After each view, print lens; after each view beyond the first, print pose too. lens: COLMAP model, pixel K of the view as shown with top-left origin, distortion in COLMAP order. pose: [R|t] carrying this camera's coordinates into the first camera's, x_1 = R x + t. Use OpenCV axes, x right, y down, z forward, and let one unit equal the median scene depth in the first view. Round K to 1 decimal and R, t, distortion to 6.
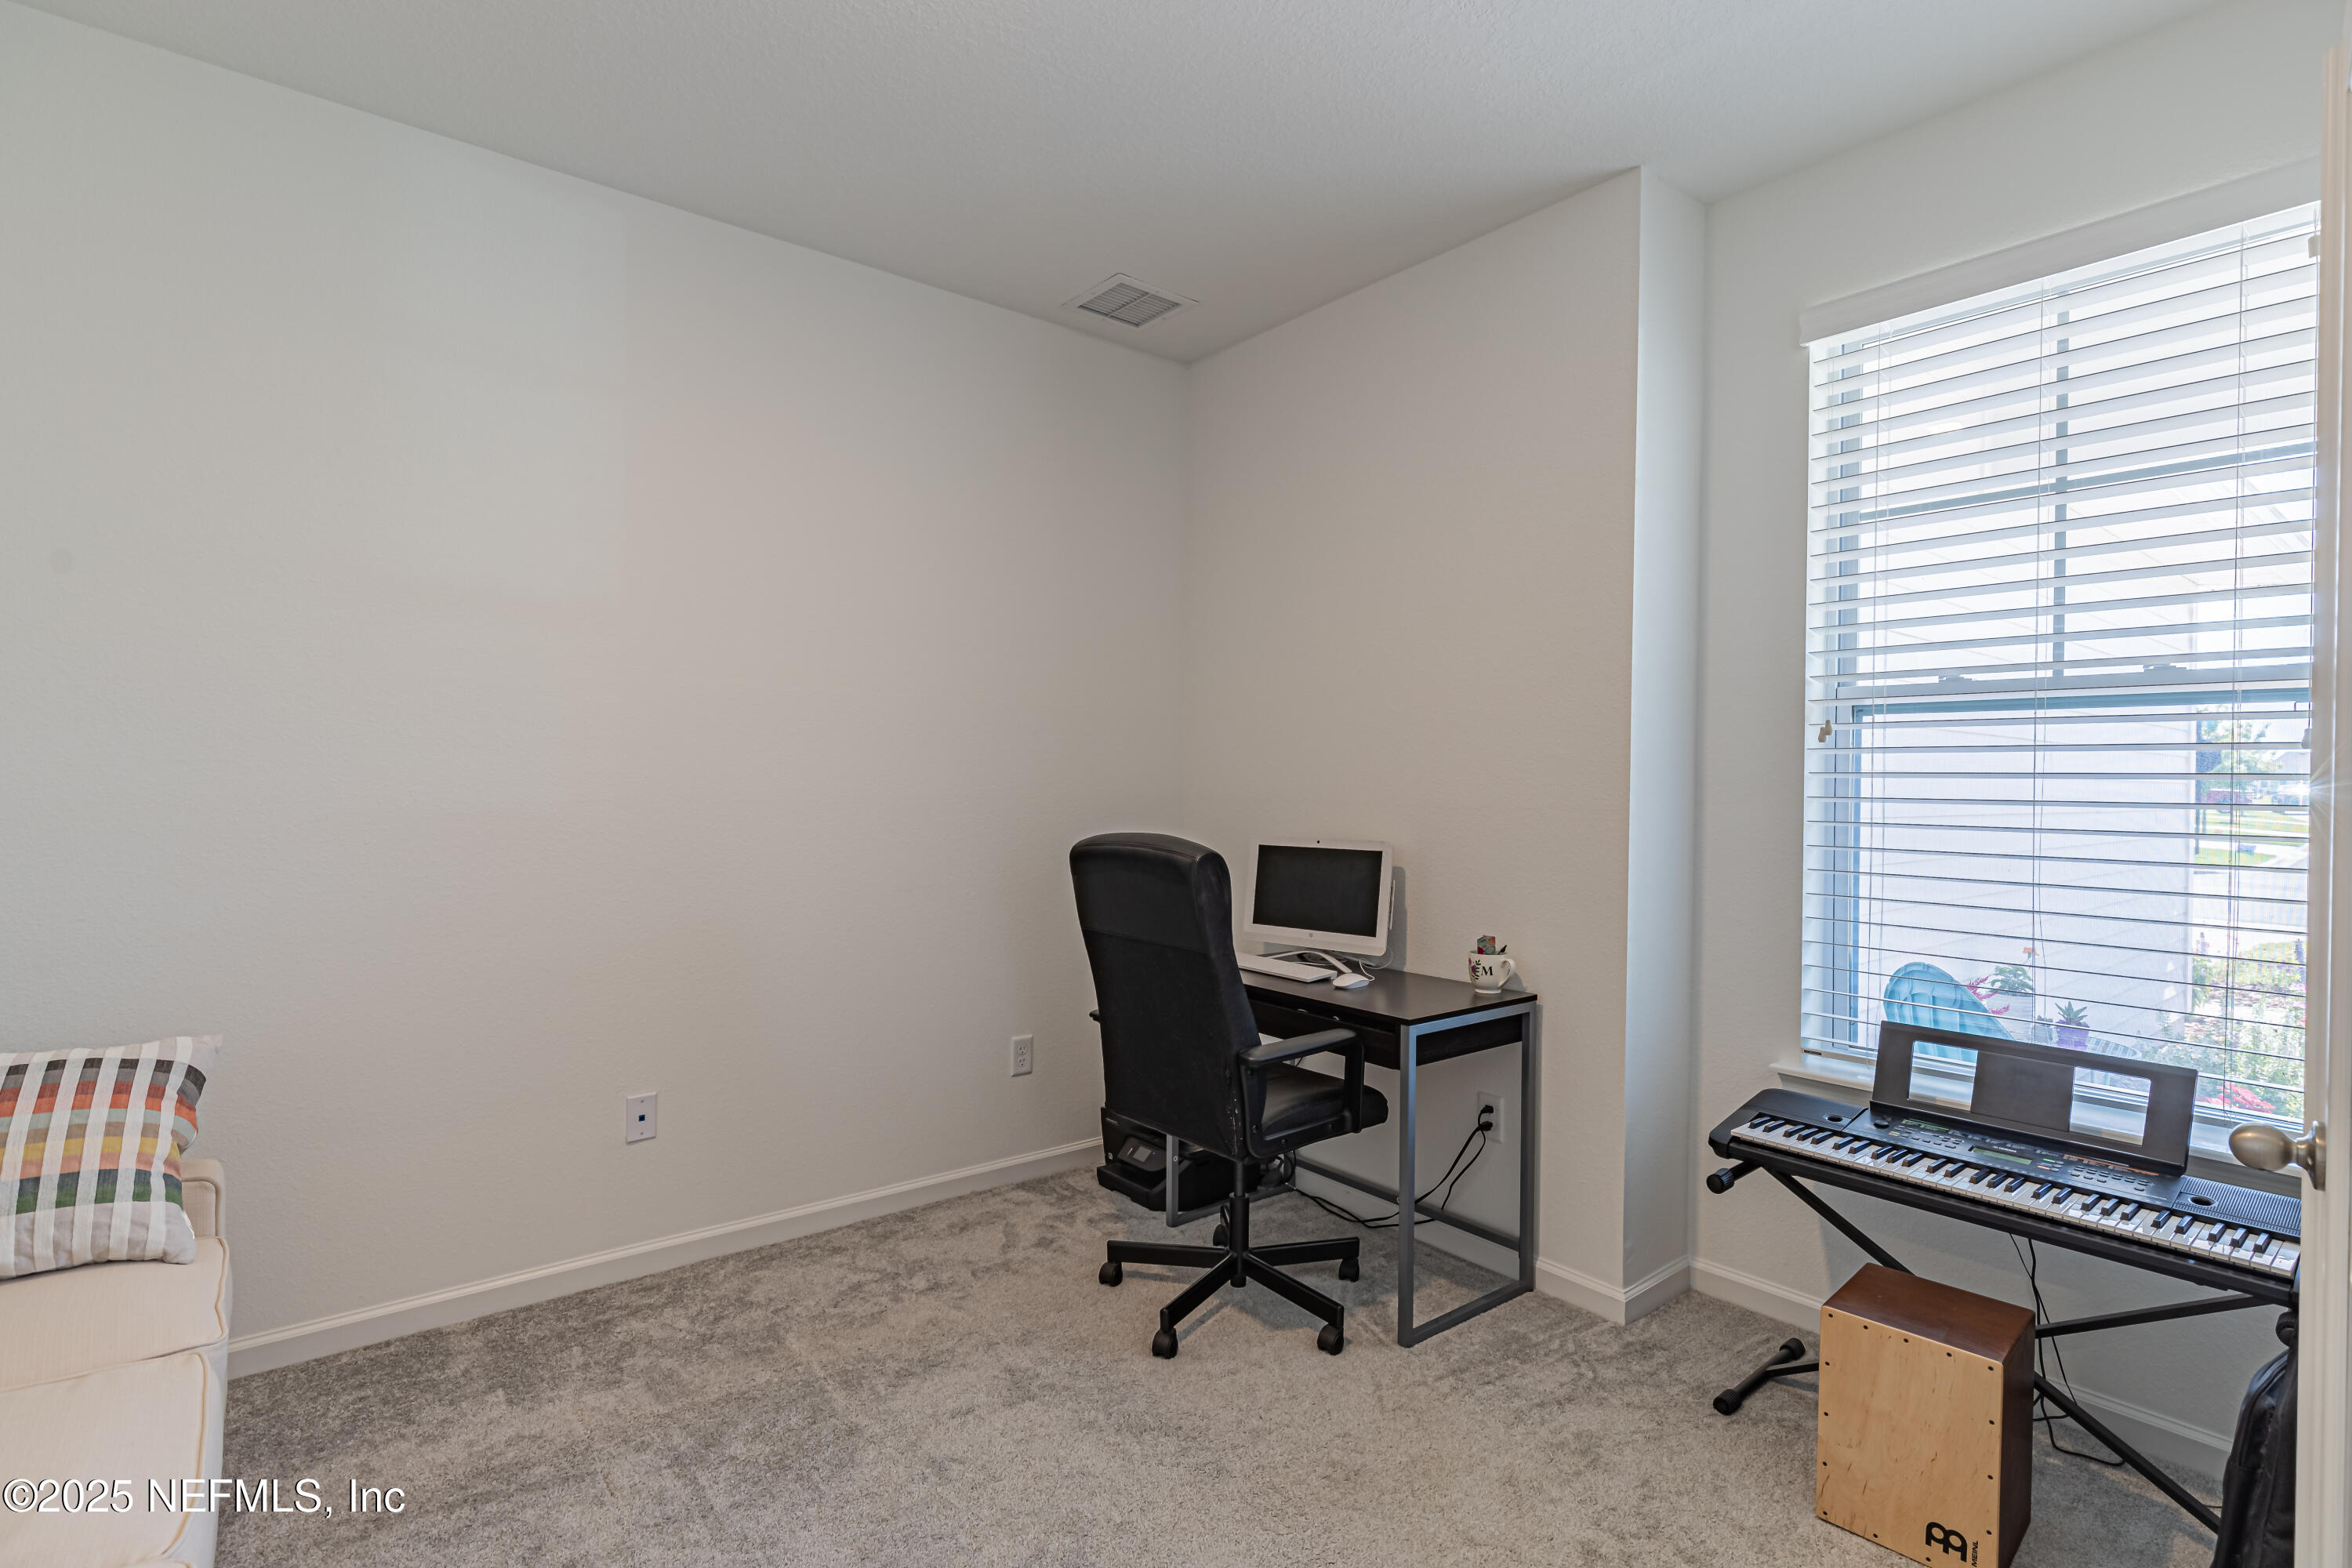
lens RADIAL K [[1119.7, 0, 1178.2], [0, 1119.7, 782.9], [0, 0, 1]] dist [-0.000255, 0.000923]
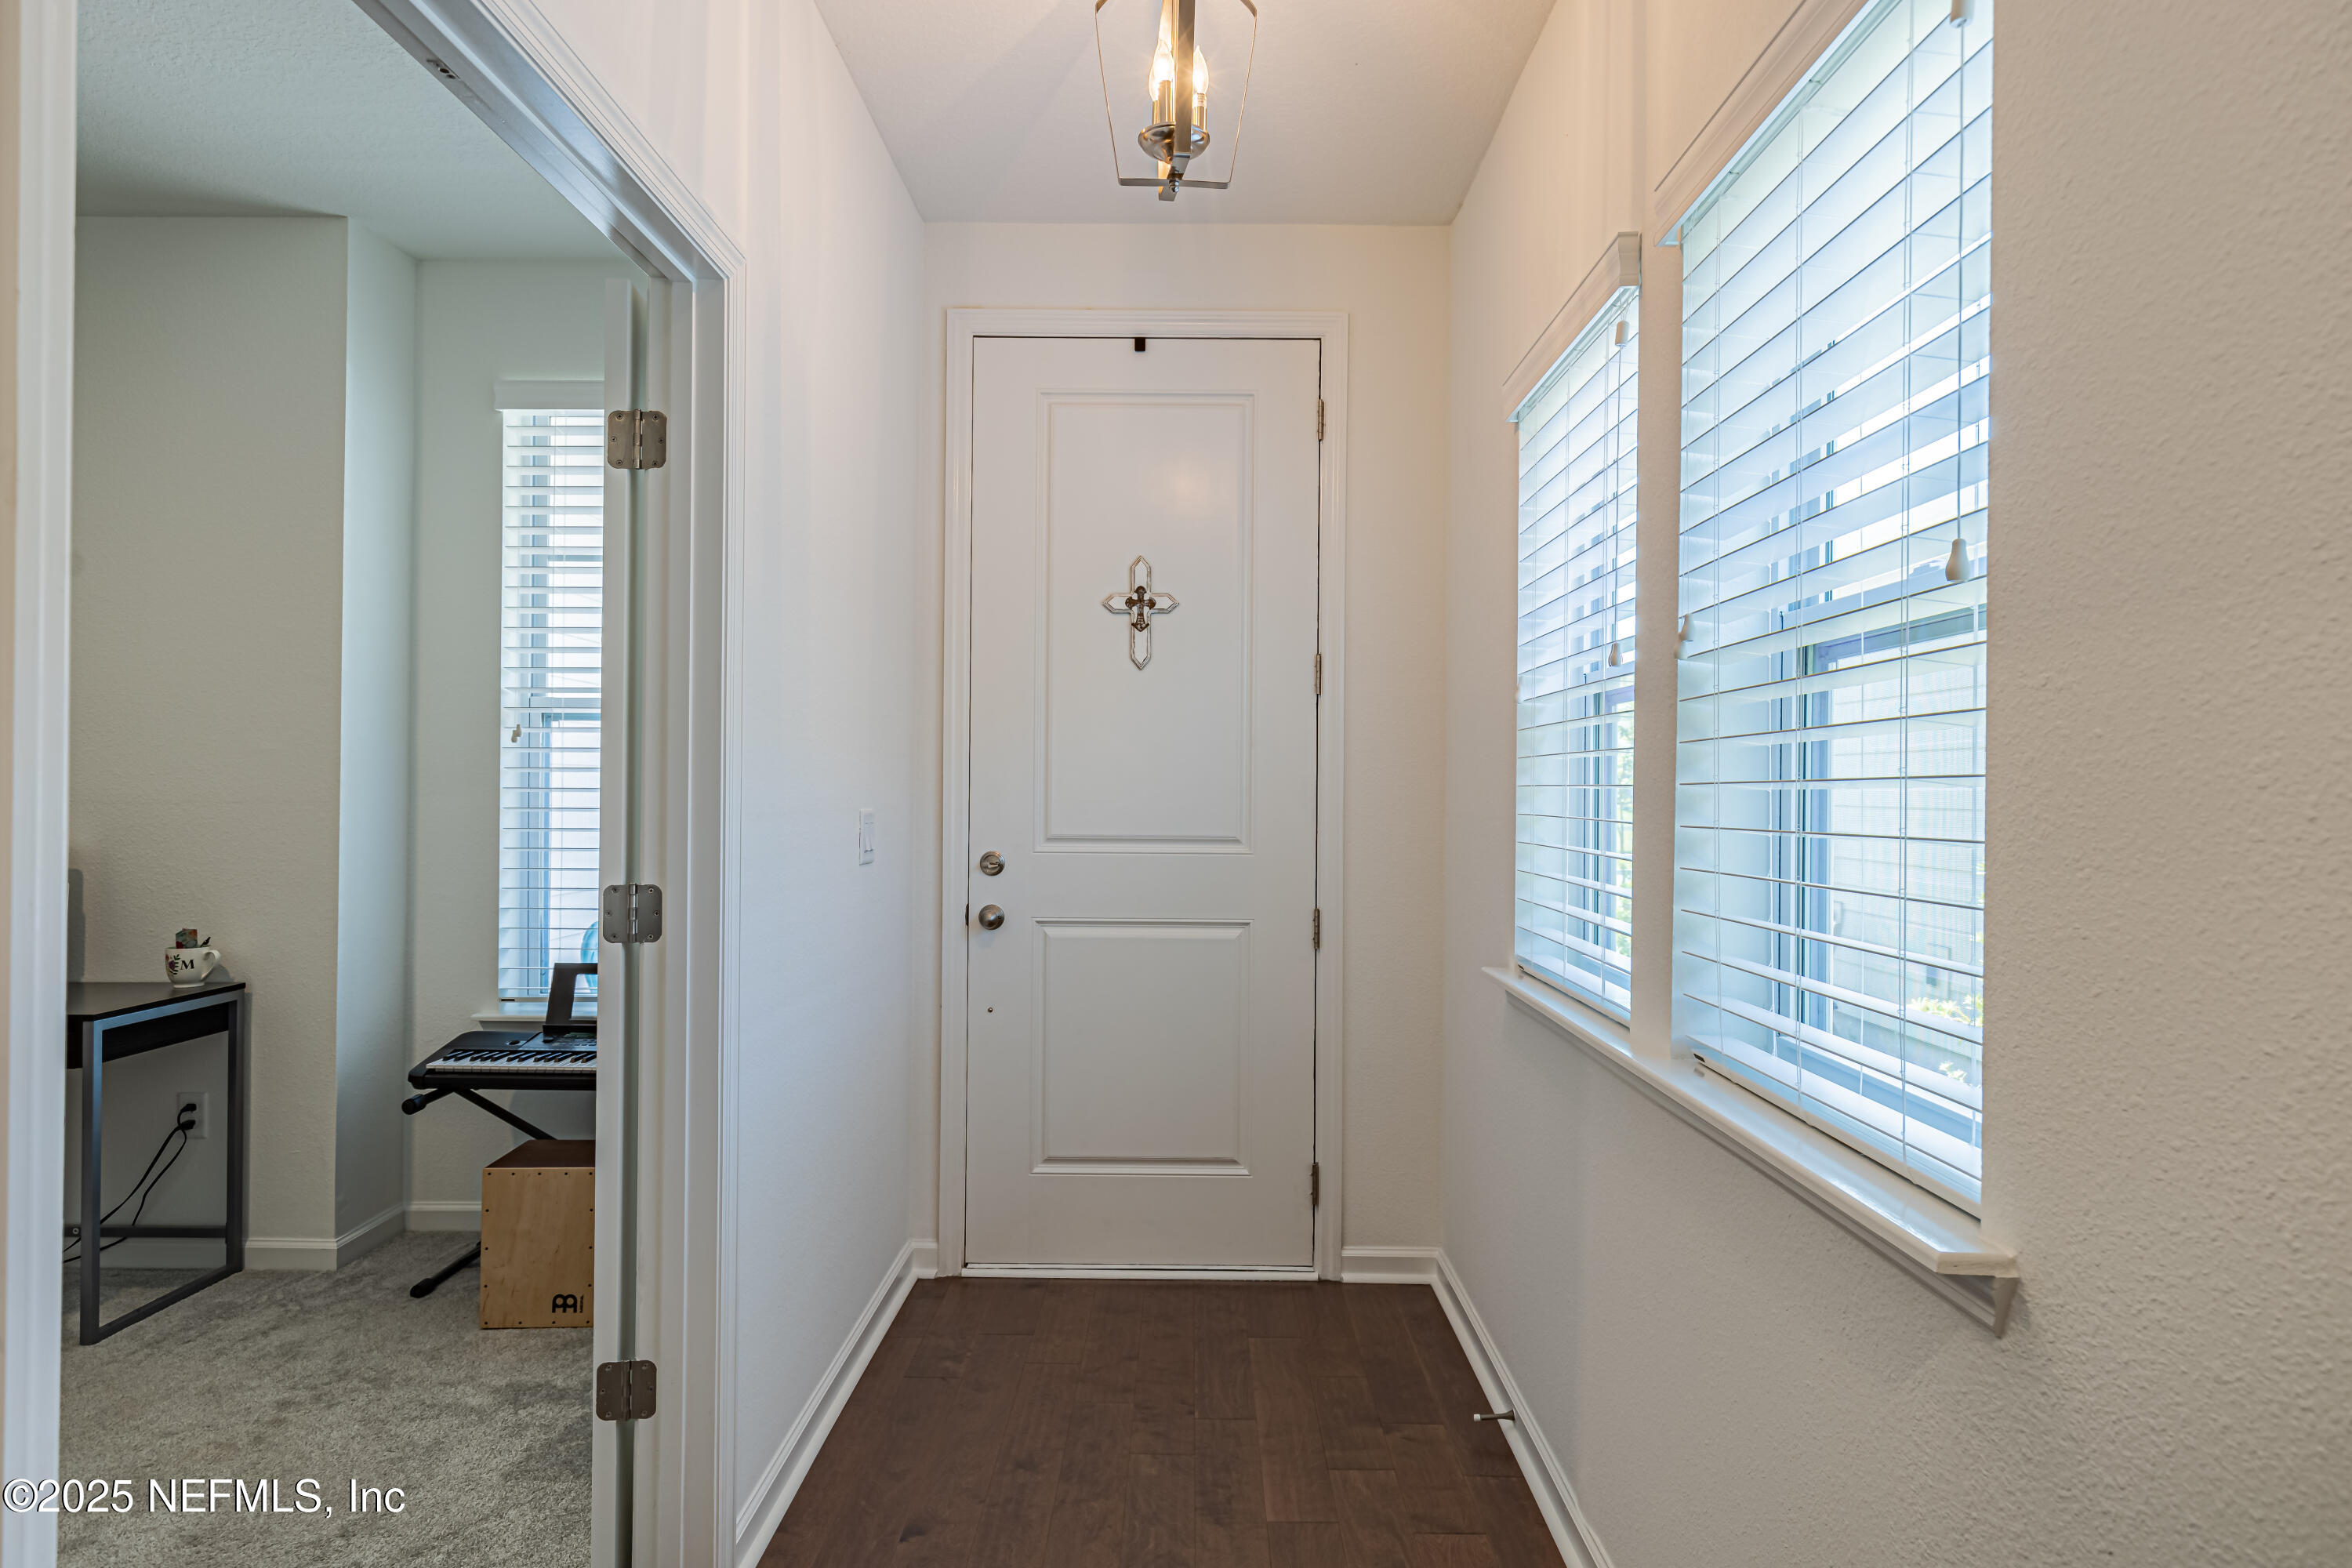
lens RADIAL K [[1416.0, 0, 1190.3], [0, 1416.0, 784.4], [0, 0, 1]] dist [0.010088, -0.004298]
pose [[0.639804, -0.003864, 0.768528, -0.135548], [0.002004, 0.999992, 0.003359, 0.004909], [-0.768535, -0.000609, 0.639807, -0.536628]]
